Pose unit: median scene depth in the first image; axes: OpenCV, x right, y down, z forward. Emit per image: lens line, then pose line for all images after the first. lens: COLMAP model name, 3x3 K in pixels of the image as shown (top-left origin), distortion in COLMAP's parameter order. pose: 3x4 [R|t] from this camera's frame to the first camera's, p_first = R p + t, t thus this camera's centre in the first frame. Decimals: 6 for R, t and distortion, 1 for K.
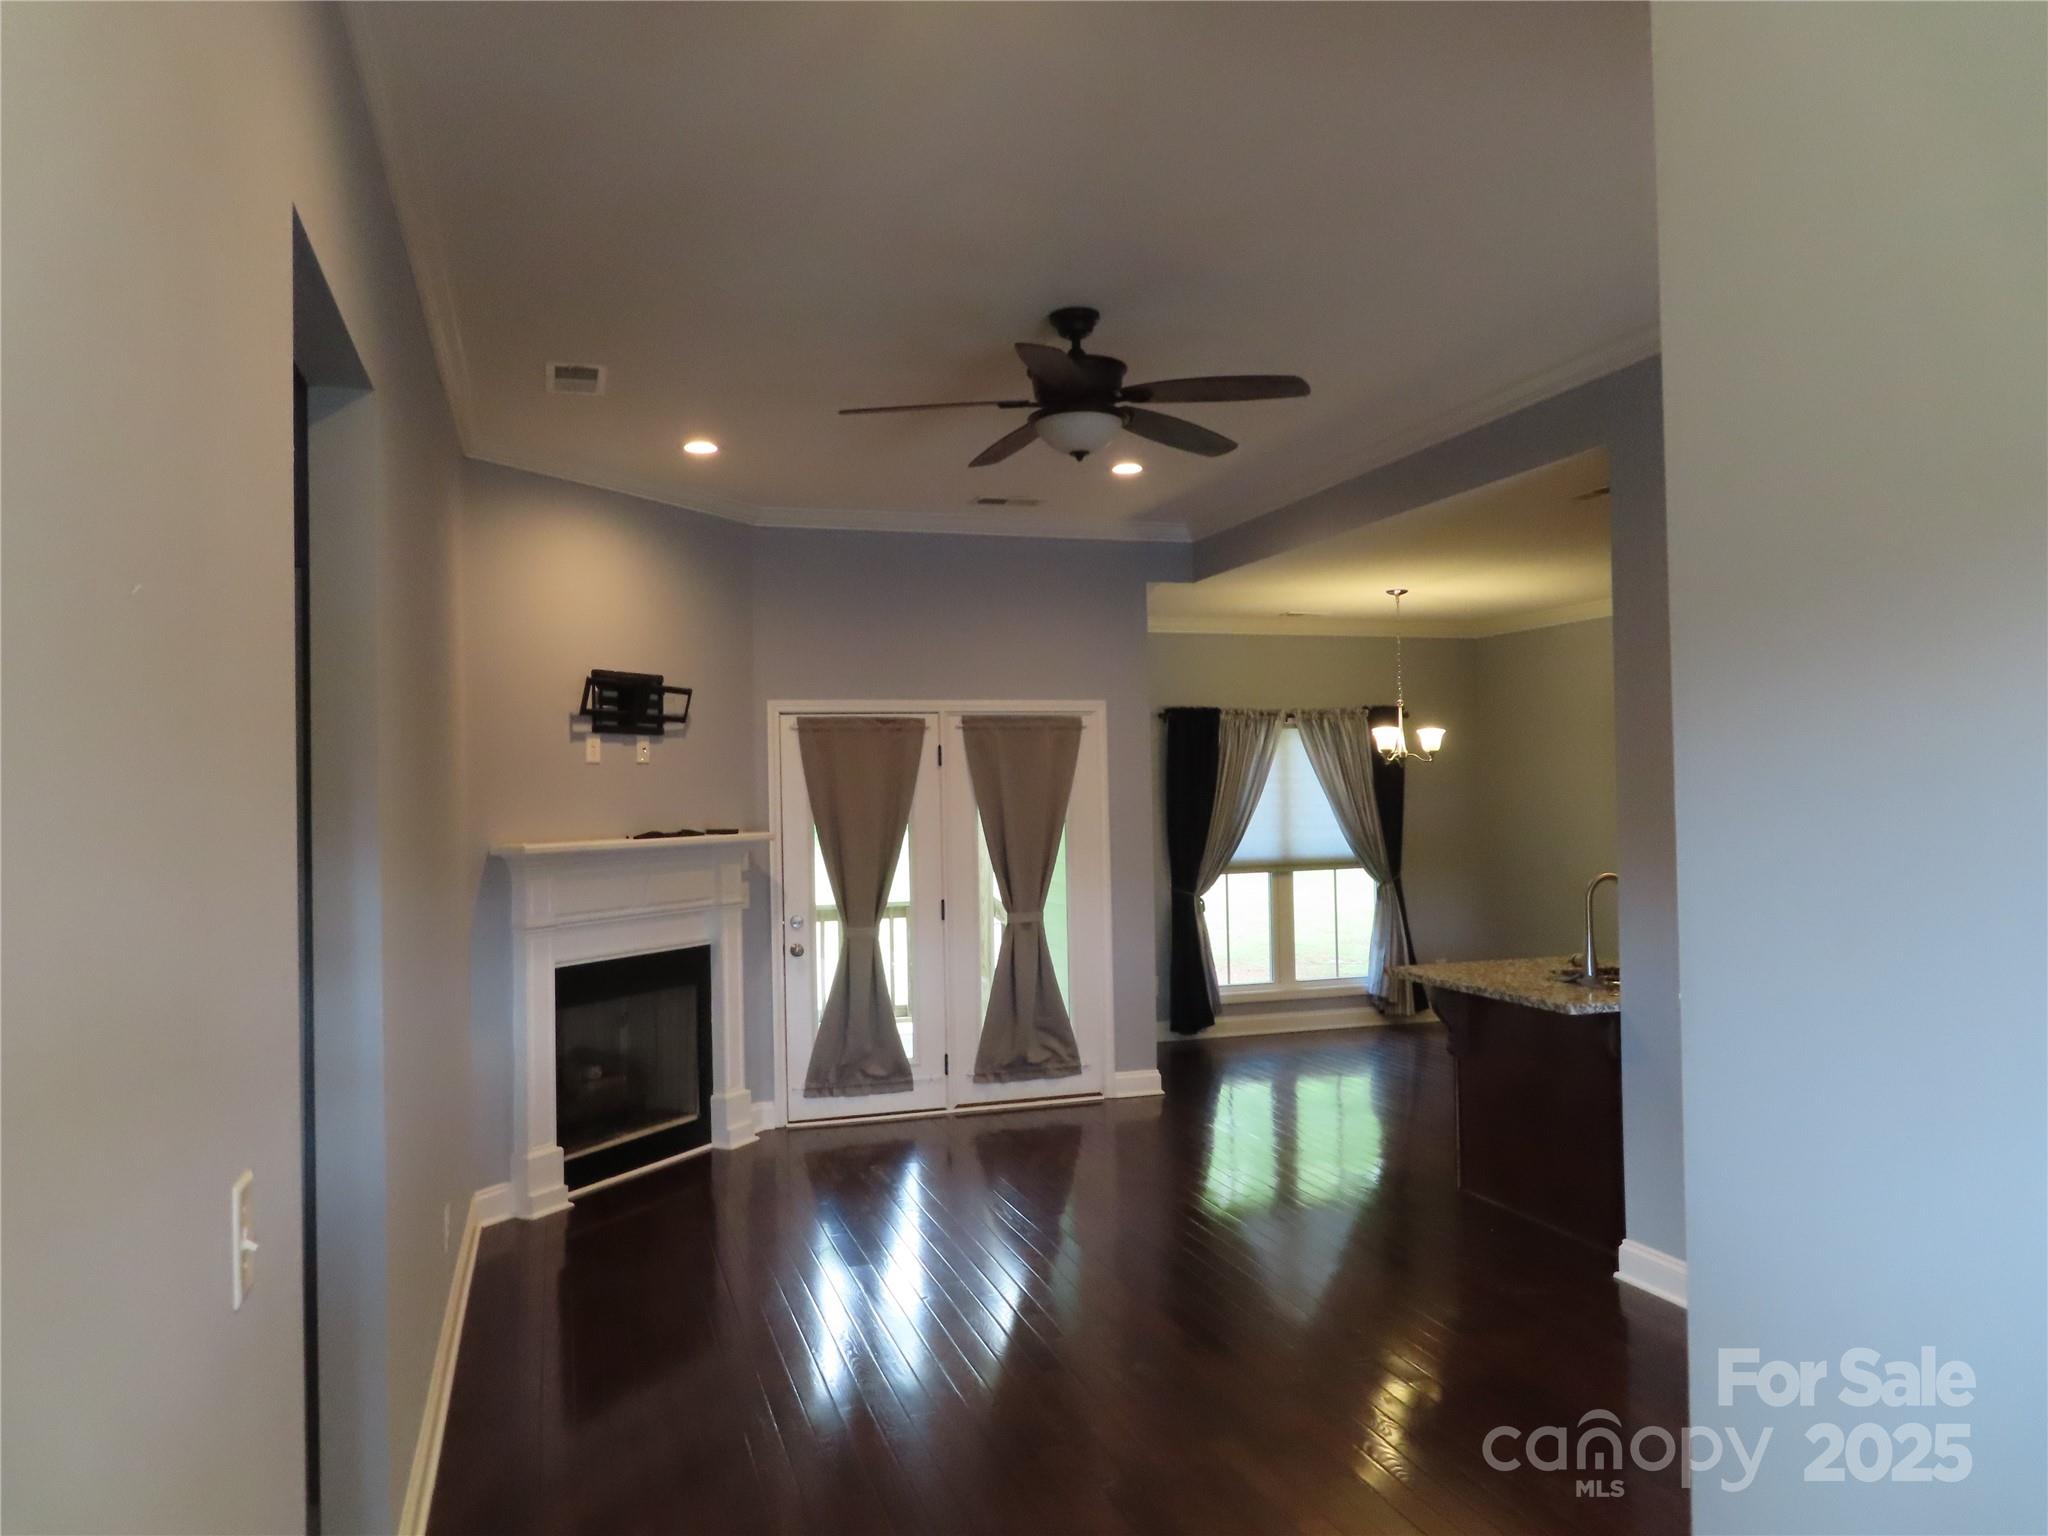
lens RADIAL K [[1488.9, 0, 1017.6], [0, 1488.9, 761.1], [0, 0, 1]] dist [-0.001675, -0.006410]
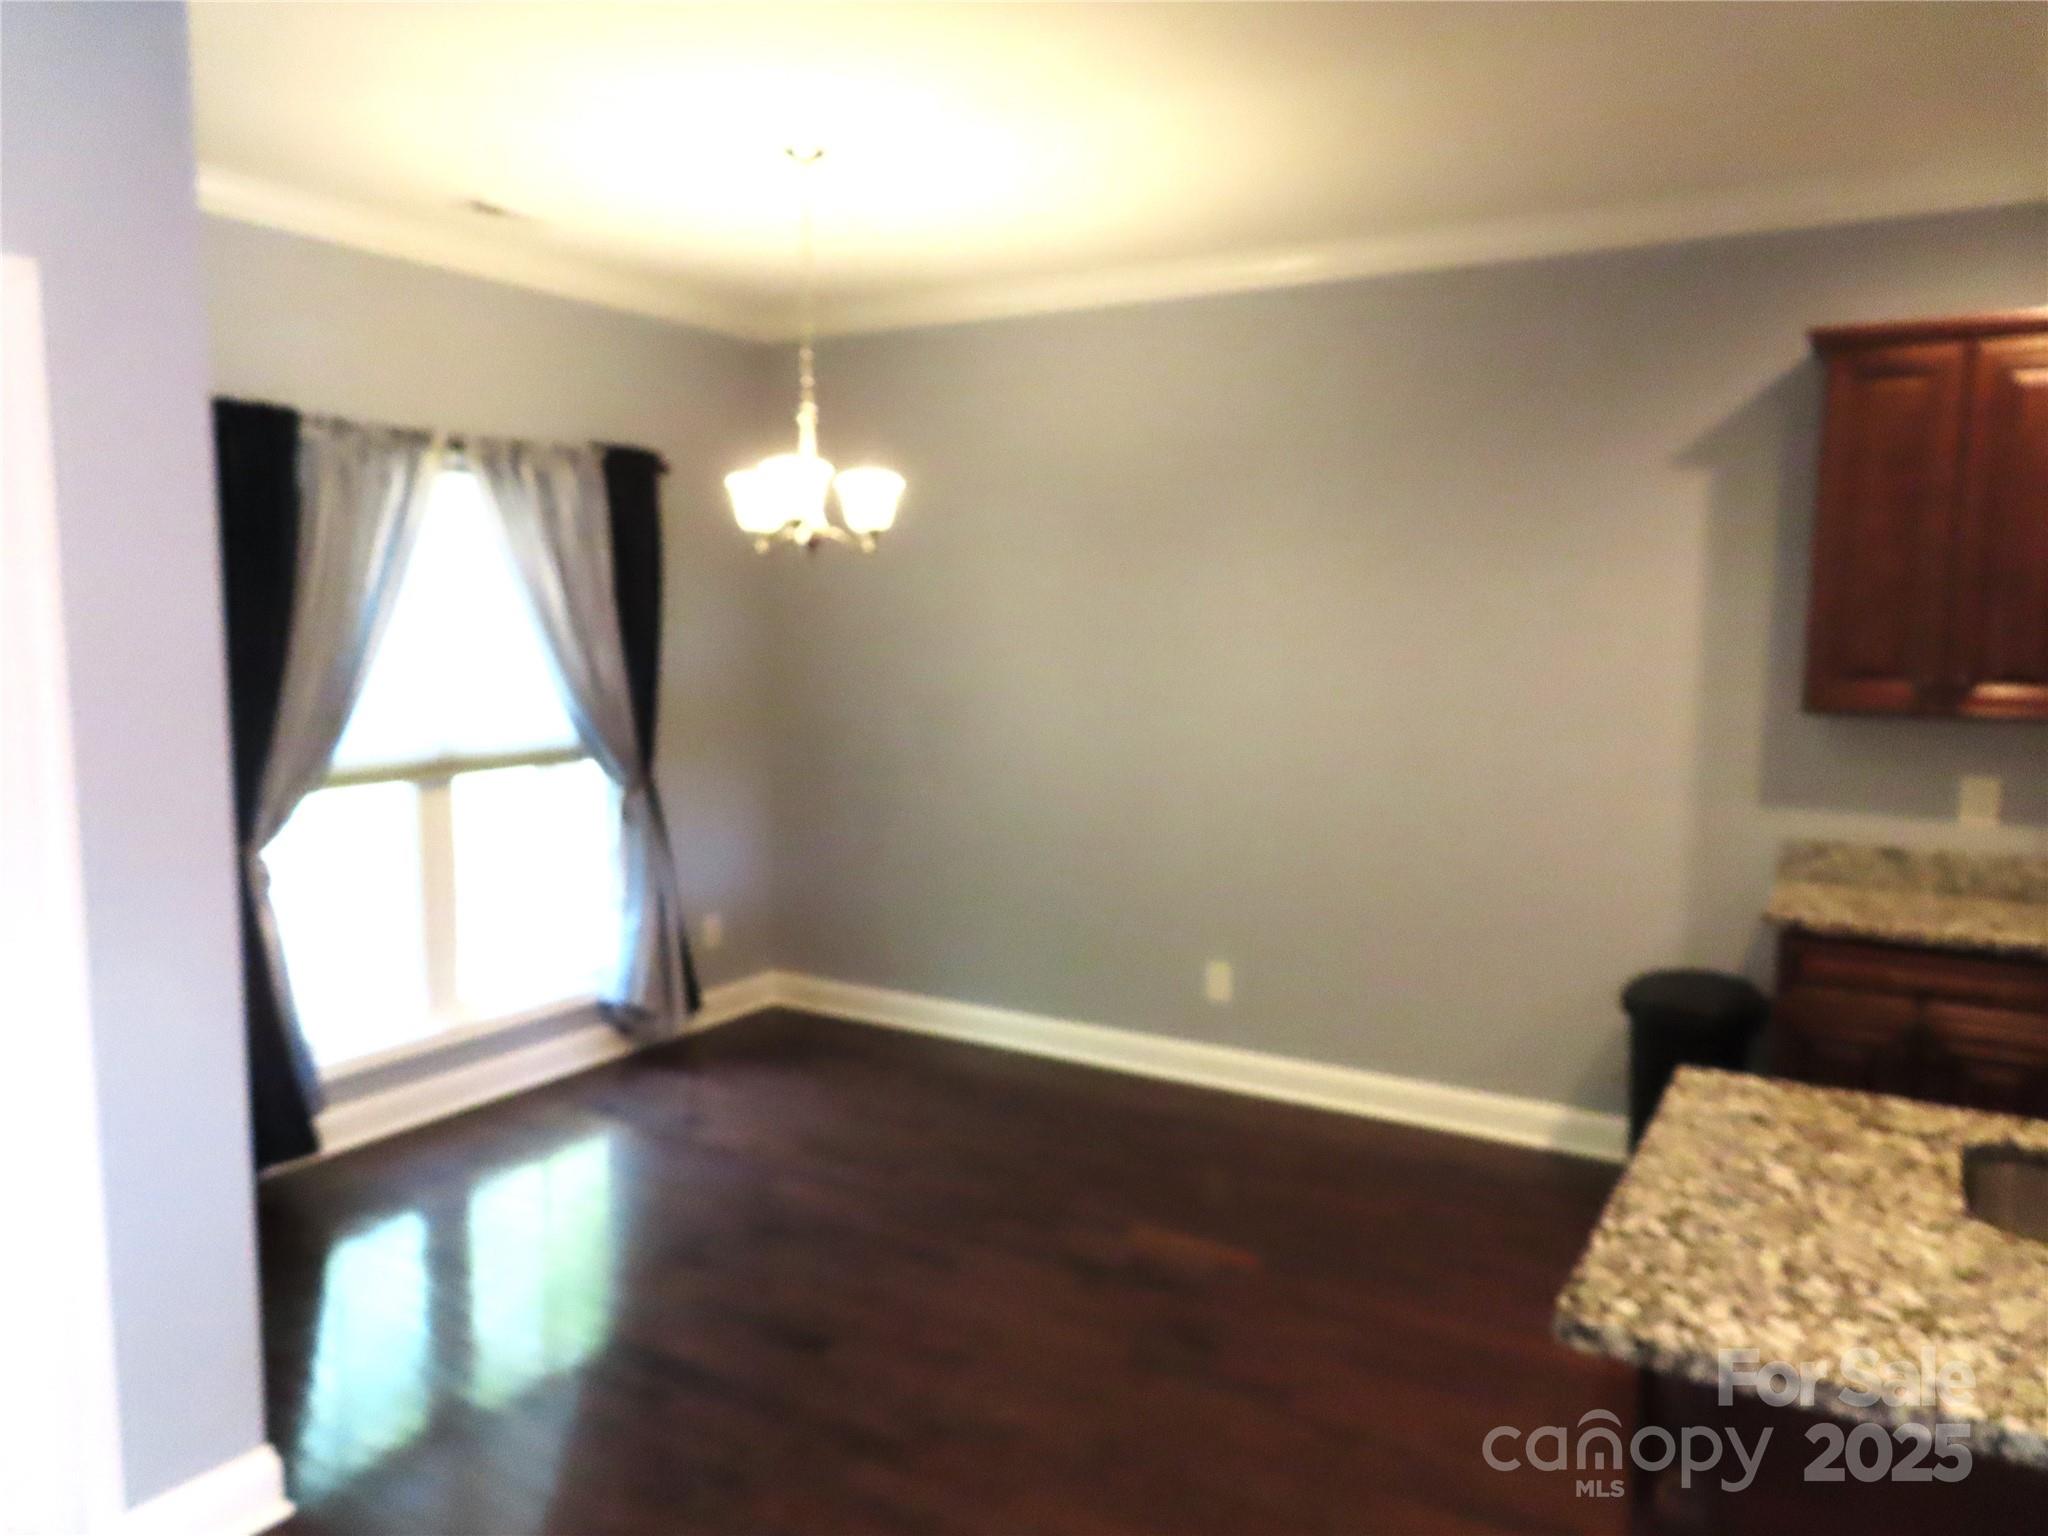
lens RADIAL K [[1465.3, 0, 1024.0], [0, 1465.3, 768.0], [0, 0, 1]] dist [-0.033018, -0.002463]
pose [[0.745934, -0.049059, 0.664210, 0.012425], [-0.036299, 0.992806, 0.114095, 0.014563], [-0.665029, -0.109218, 0.738788, 0.702406]]
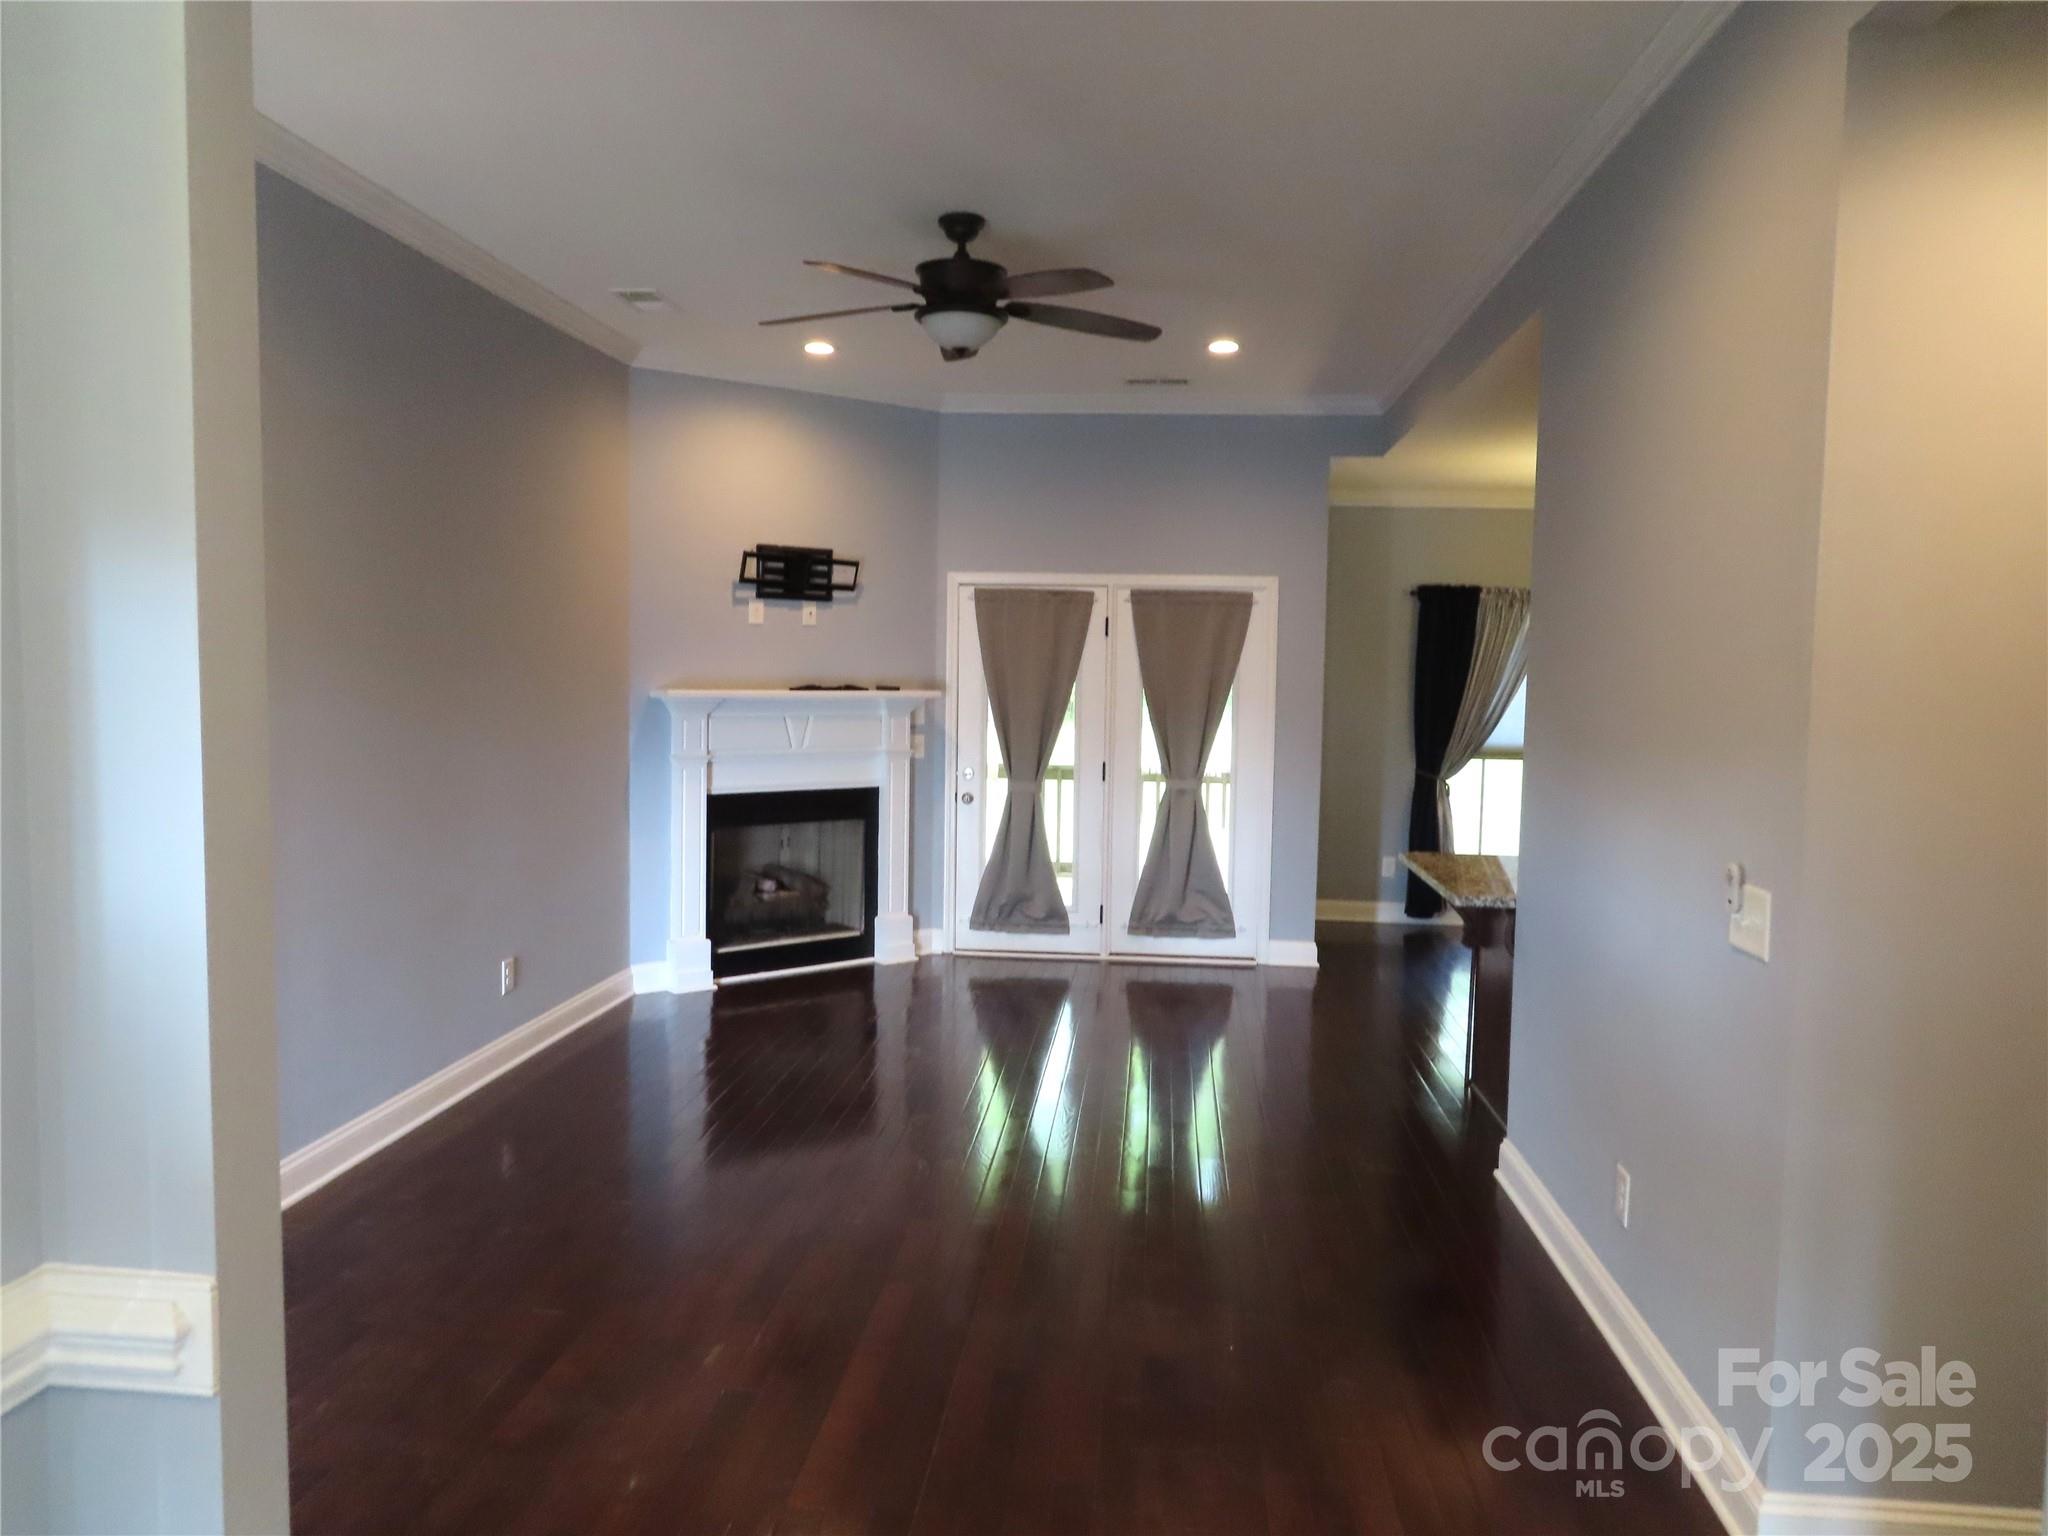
lens RADIAL K [[1488.9, 0, 1017.6], [0, 1488.9, 761.1], [0, 0, 1]] dist [-0.001675, -0.006410]
pose [[0.921473, 0.062573, -0.383369, 0.304610], [-0.029109, 0.995289, 0.092484, -0.004811], [0.387350, -0.074062, 0.918953, -0.007245]]
